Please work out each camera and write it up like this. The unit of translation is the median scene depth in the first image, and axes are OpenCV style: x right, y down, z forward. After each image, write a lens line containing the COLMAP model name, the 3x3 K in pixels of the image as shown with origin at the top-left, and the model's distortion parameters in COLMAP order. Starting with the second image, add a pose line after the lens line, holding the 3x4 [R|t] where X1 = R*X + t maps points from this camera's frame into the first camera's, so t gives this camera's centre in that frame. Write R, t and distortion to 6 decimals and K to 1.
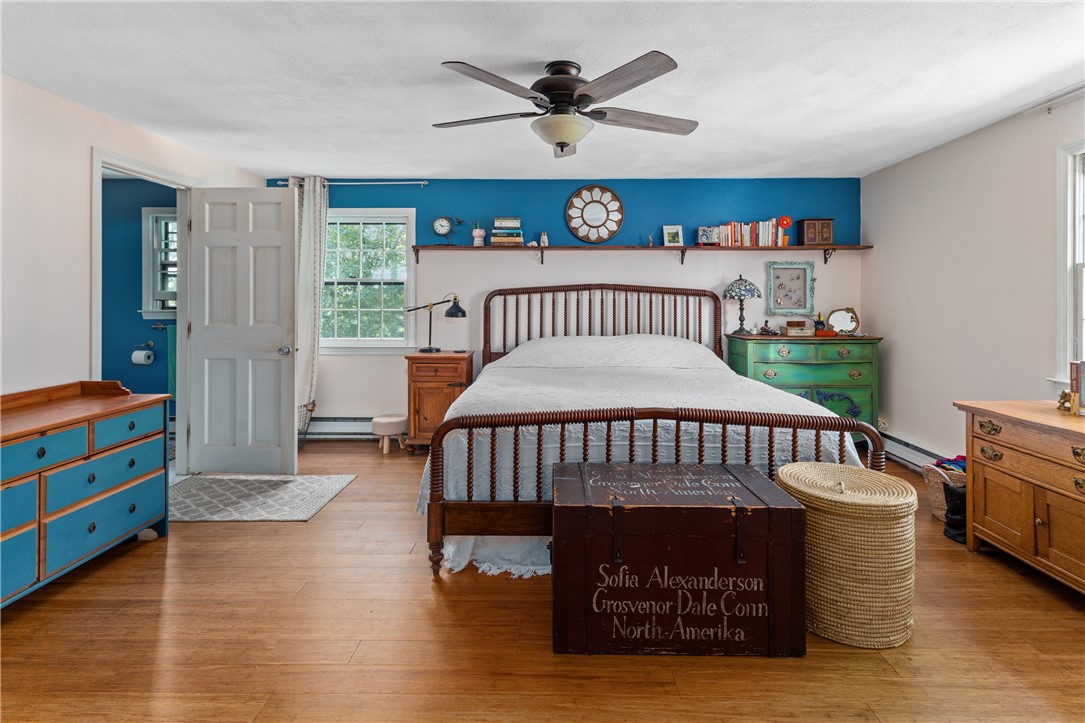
lens RADIAL K [[523.1, 0, 544.1], [0, 523.1, 300.0], [0, 0, 1]] dist [0.003559, 0.000395]
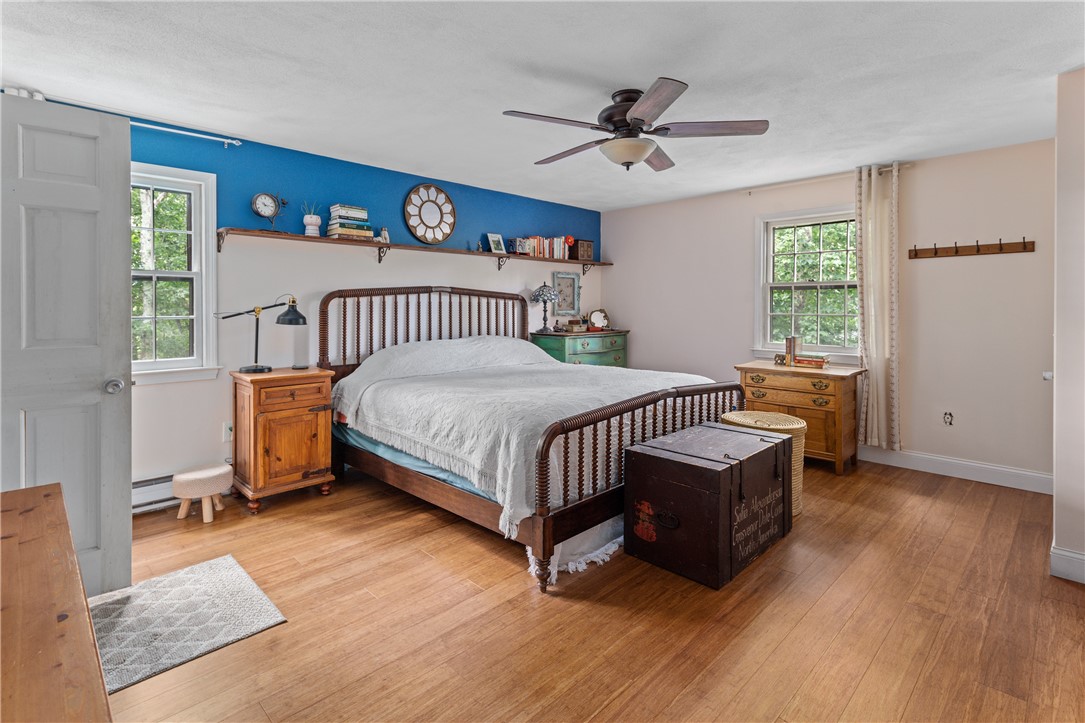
lens RADIAL K [[522.3, 0, 543.0], [0, 522.3, 311.8], [0, 0, 1]] dist [0.002432, -0.000165]
pose [[0.698743, -0.011287, 0.715284, -0.458673], [0.000087, 0.999877, 0.015693, 0.001058], [-0.715373, -0.010903, 0.698658, 0.179608]]
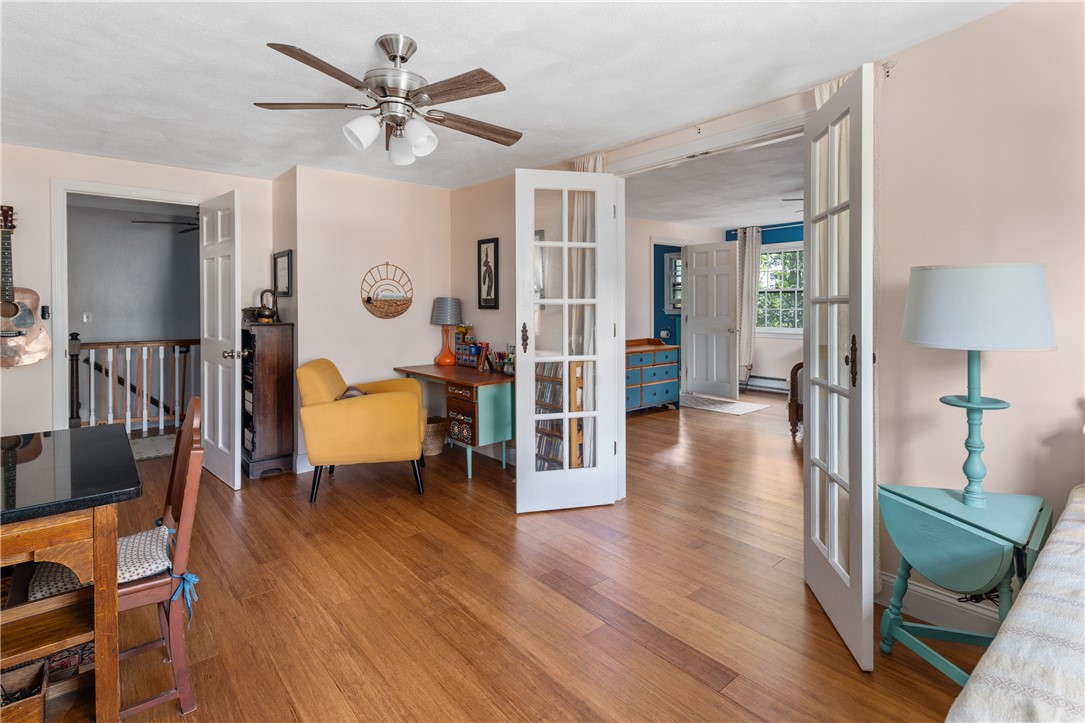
lens RADIAL K [[534.5, 0, 544.9], [0, 534.5, 307.1], [0, 0, 1]] dist [0.000579, 0.000008]
pose [[0.658957, -0.000097, -0.752181, 0.381952], [0.005741, 0.999972, 0.004902, 0.000548], [0.752159, -0.007548, 0.658938, -0.574117]]
